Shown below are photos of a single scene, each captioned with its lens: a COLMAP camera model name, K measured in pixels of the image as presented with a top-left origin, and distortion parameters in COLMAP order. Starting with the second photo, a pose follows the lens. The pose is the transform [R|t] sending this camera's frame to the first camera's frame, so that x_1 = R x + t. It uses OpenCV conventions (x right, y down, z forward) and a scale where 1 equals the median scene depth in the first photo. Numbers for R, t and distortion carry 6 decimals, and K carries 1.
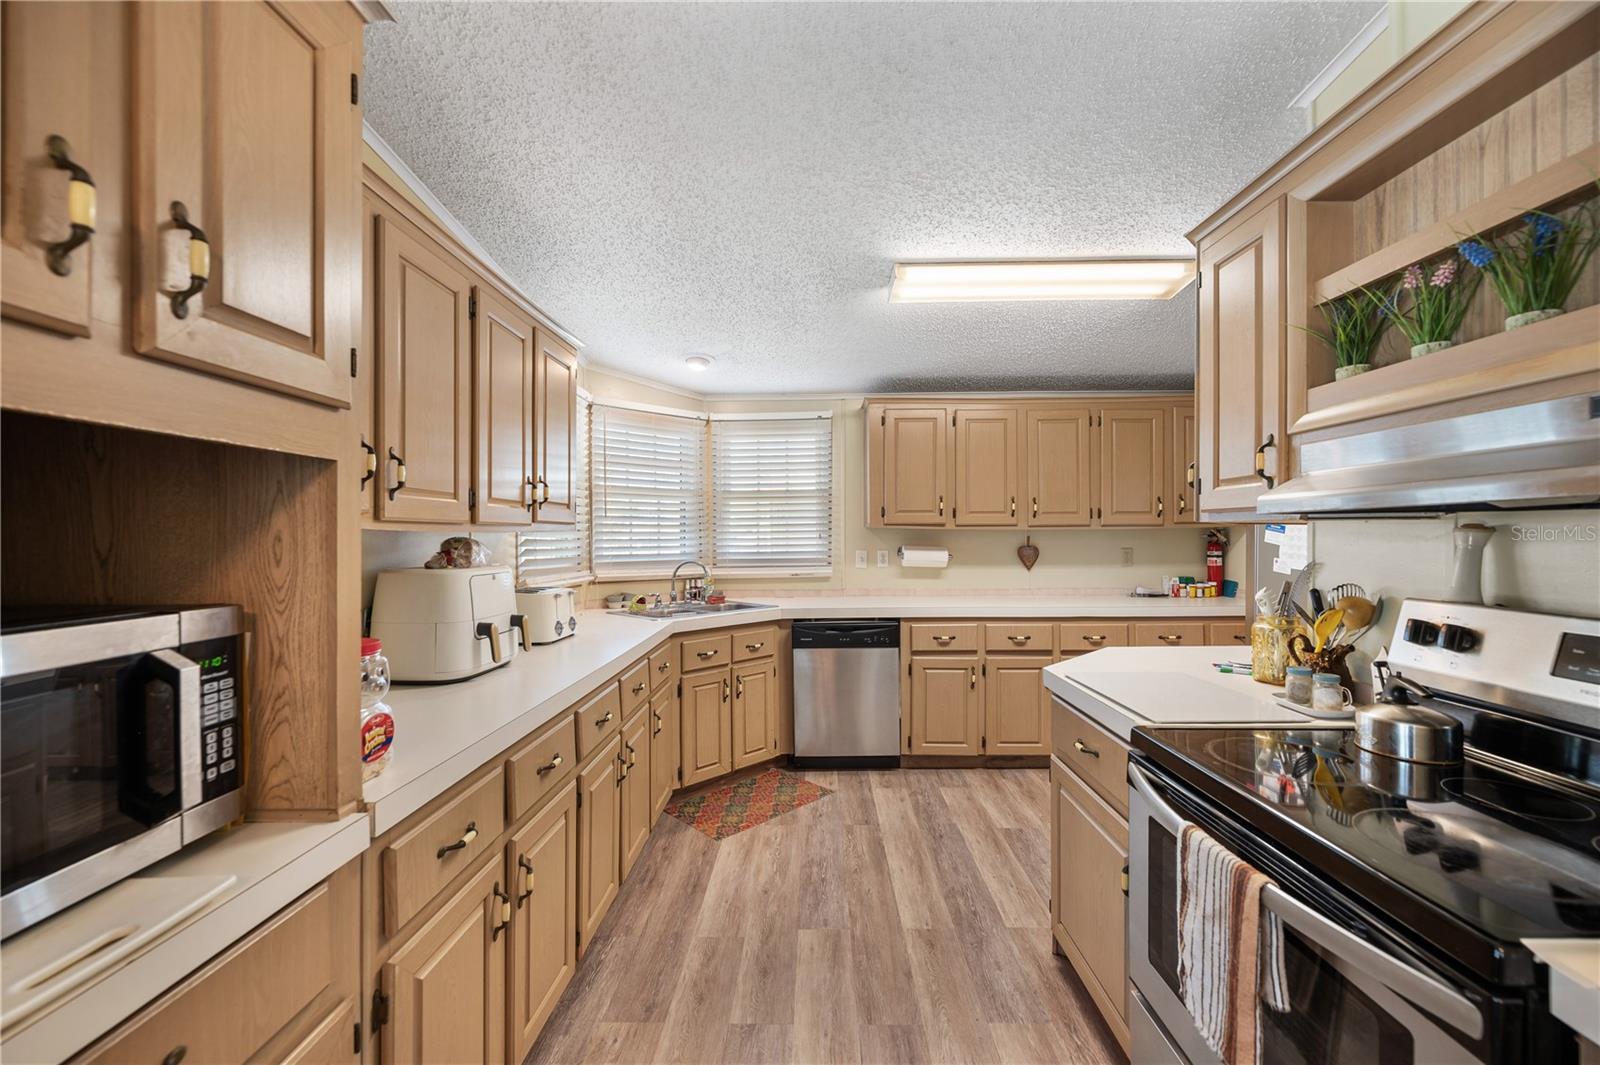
lens RADIAL K [[642.0, 0, 800.0], [0, 642.0, 532.5], [0, 0, 1]] dist [0.002111, 0.000148]
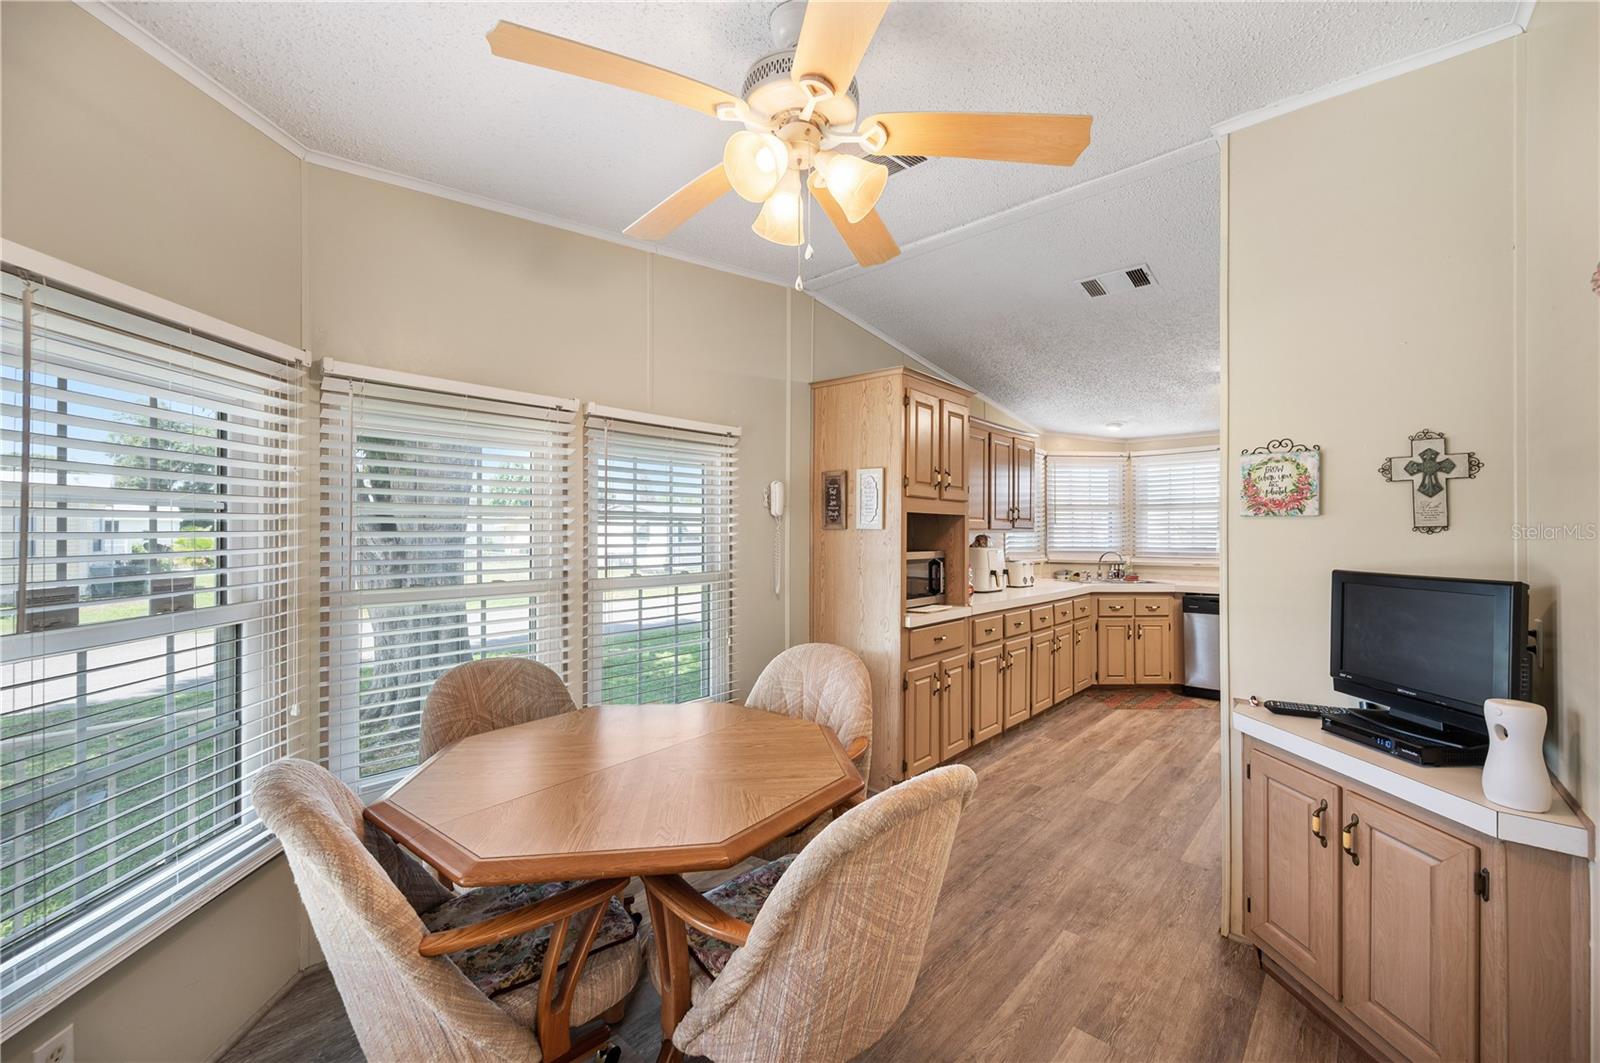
lens RADIAL K [[642.0, 0, 800.0], [0, 642.0, 531.5], [0, 0, 1]] dist [0.002111, 0.000148]
pose [[0.757382, 0.004685, -0.652955, 0.341255], [-0.004069, 0.999989, 0.002455, -0.005530], [0.652959, 0.000797, 0.757392, -0.832439]]
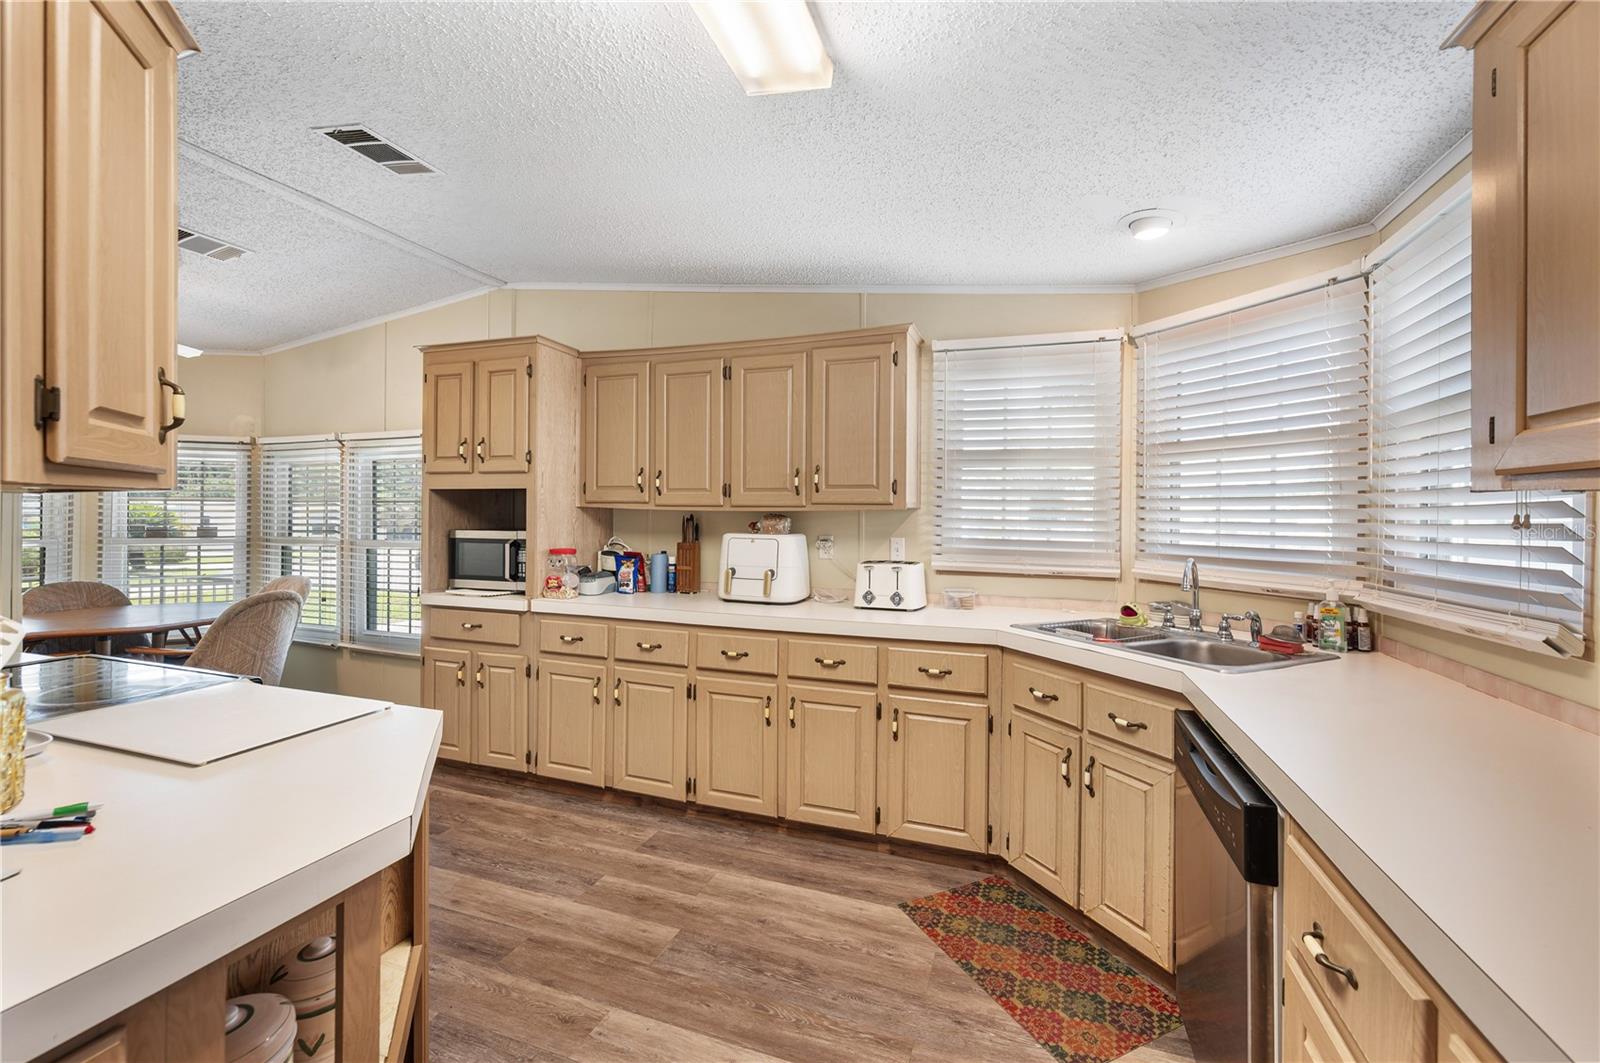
lens RADIAL K [[645.1, 0, 808.5], [0, 645.1, 515.0], [0, 0, 1]] dist [0.001602, 0.000002]
pose [[-0.309707, -0.000169, -0.950832, 0.613769], [-0.002052, 0.999998, 0.000490, 0.005618], [0.950830, 0.002103, -0.309707, 1.073292]]
